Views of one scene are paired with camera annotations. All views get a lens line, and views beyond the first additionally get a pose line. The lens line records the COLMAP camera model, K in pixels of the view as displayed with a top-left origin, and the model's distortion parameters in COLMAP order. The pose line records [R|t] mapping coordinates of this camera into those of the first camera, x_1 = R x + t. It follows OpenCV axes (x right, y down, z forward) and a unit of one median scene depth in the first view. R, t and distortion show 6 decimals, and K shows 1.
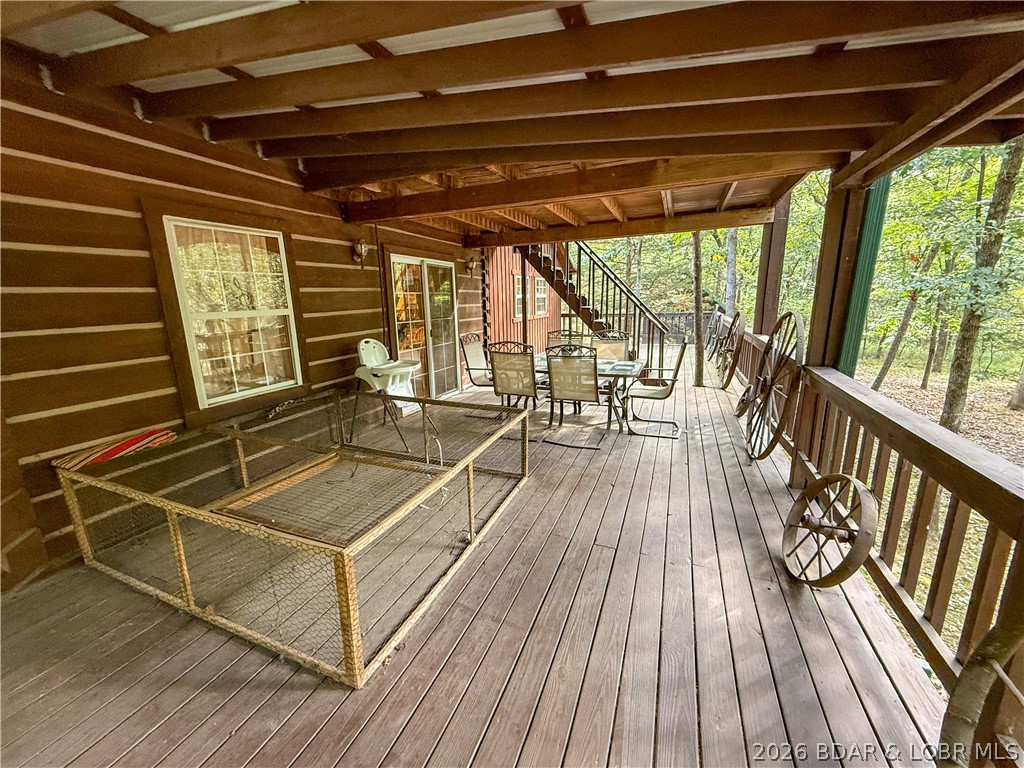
lens RADIAL K [[407.4, 0, 509.7], [0, 407.4, 384.4], [0, 0, 1]] dist [-0.000940, 0.000167]
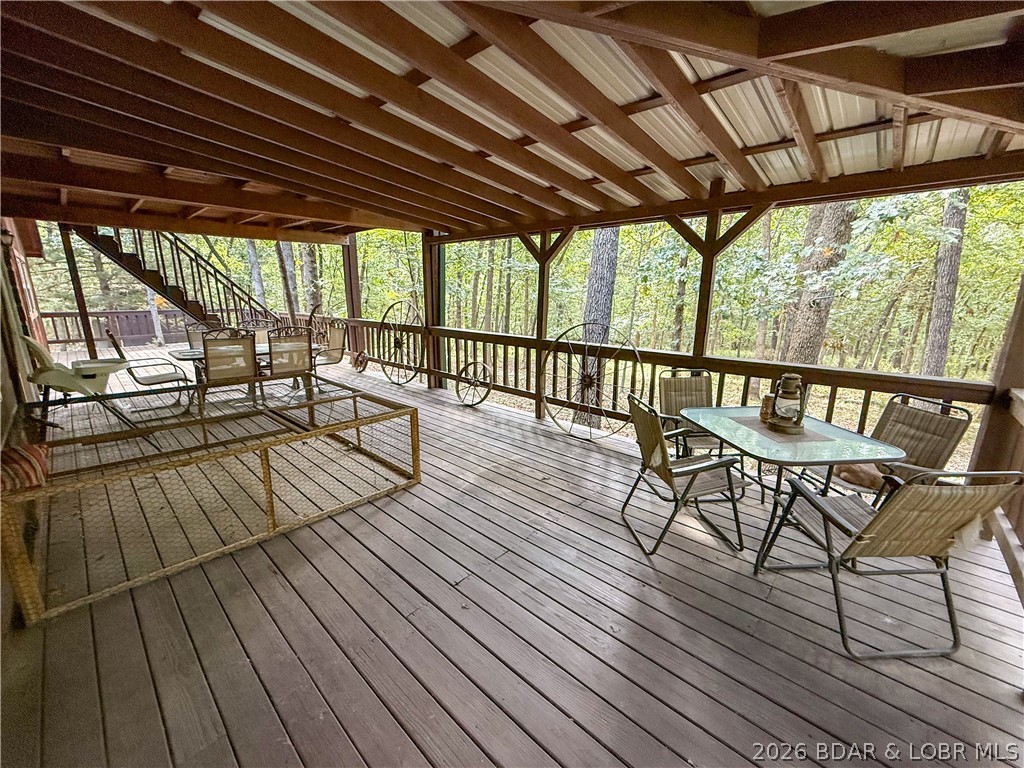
lens RADIAL K [[407.4, 0, 509.8], [0, 407.4, 383.8], [0, 0, 1]] dist [-0.000940, 0.000167]
pose [[0.341381, -0.181672, 0.922201, -0.828920], [0.189975, 0.974230, 0.121596, 0.098232], [-0.920526, 0.133685, 0.367097, -0.006850]]
